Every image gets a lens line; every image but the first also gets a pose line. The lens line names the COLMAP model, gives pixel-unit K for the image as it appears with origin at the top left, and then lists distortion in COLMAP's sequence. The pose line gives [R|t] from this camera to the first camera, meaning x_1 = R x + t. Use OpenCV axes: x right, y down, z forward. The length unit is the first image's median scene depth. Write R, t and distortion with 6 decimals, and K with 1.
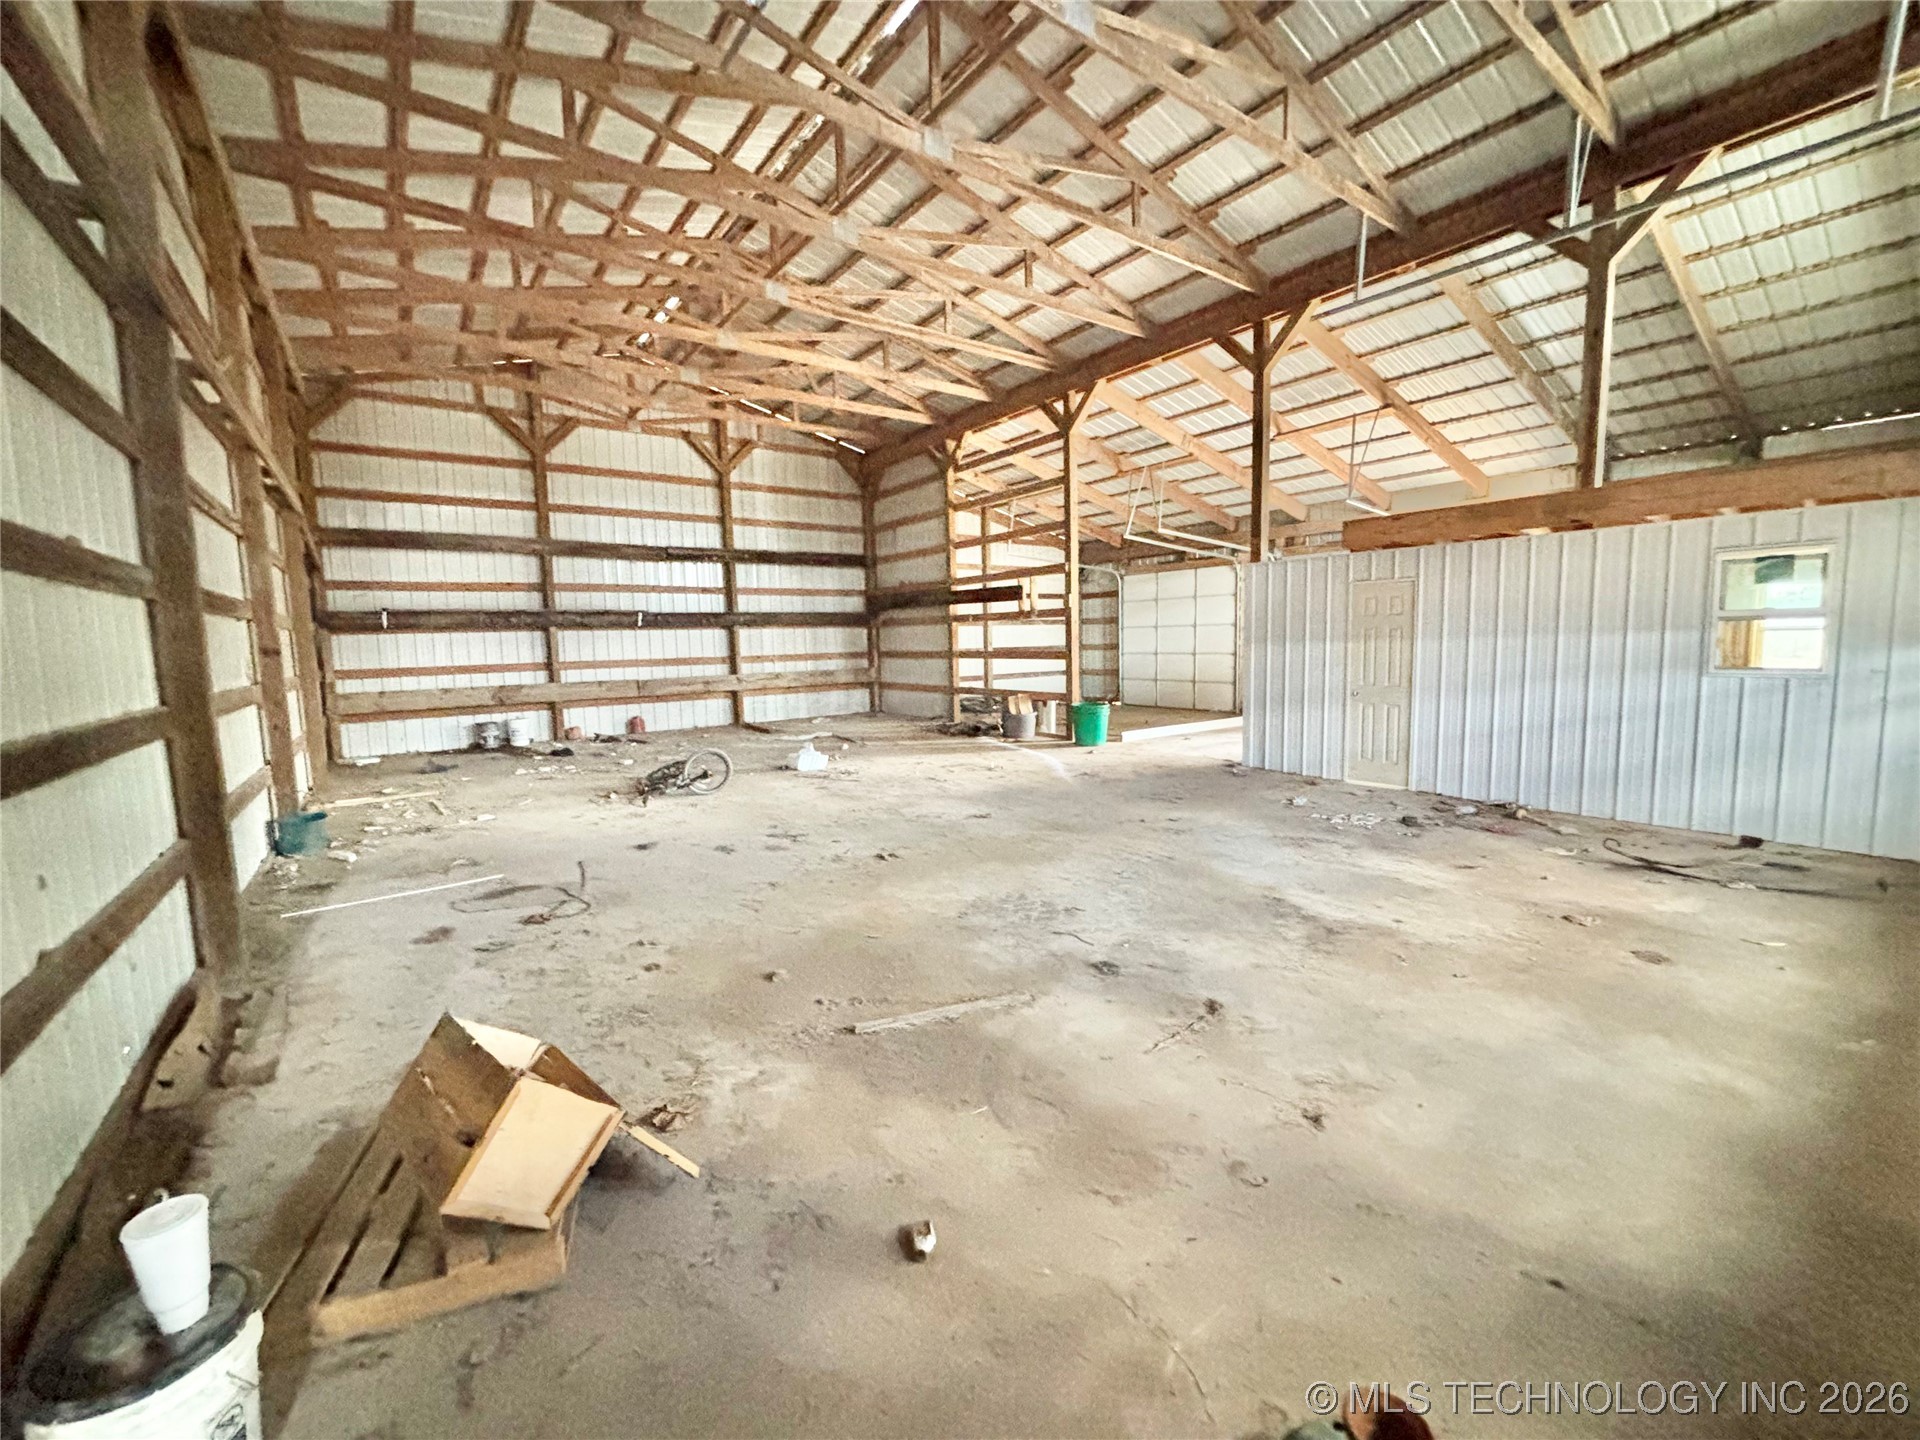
lens RADIAL K [[769.7, 0, 964.6], [0, 769.7, 717.9], [0, 0, 1]] dist [0.003647, -0.000588]
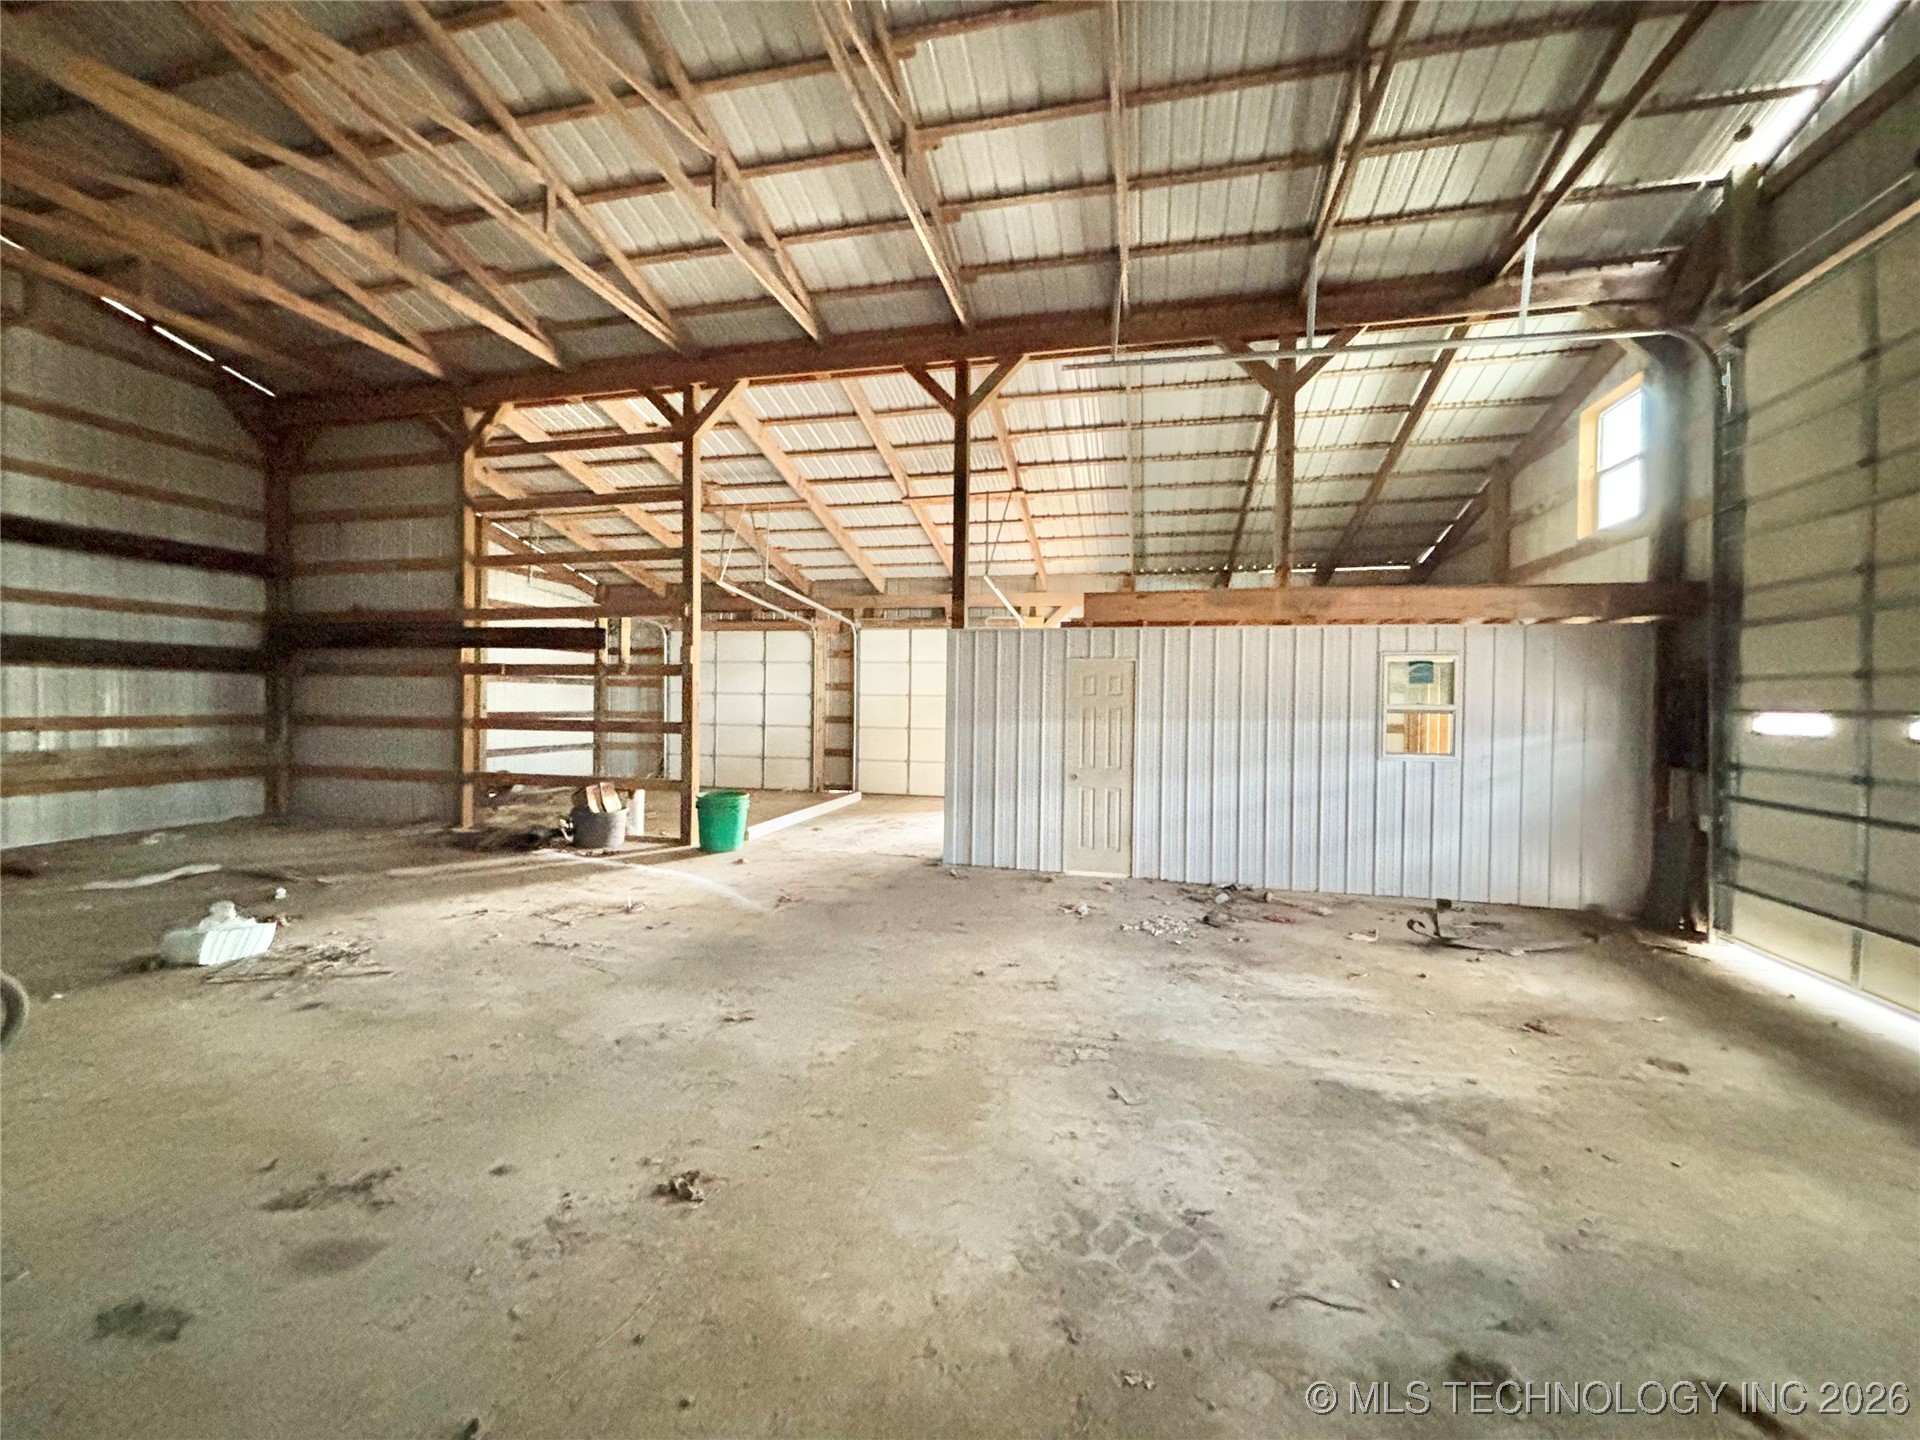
lens RADIAL K [[769.7, 0, 961.3], [0, 769.7, 713.9], [0, 0, 1]] dist [0.003647, -0.000588]
pose [[0.765861, 0.024712, 0.642531, -0.149319], [0.035731, 0.996082, -0.080899, -0.028674], [-0.642012, 0.084915, 0.761977, 0.289056]]
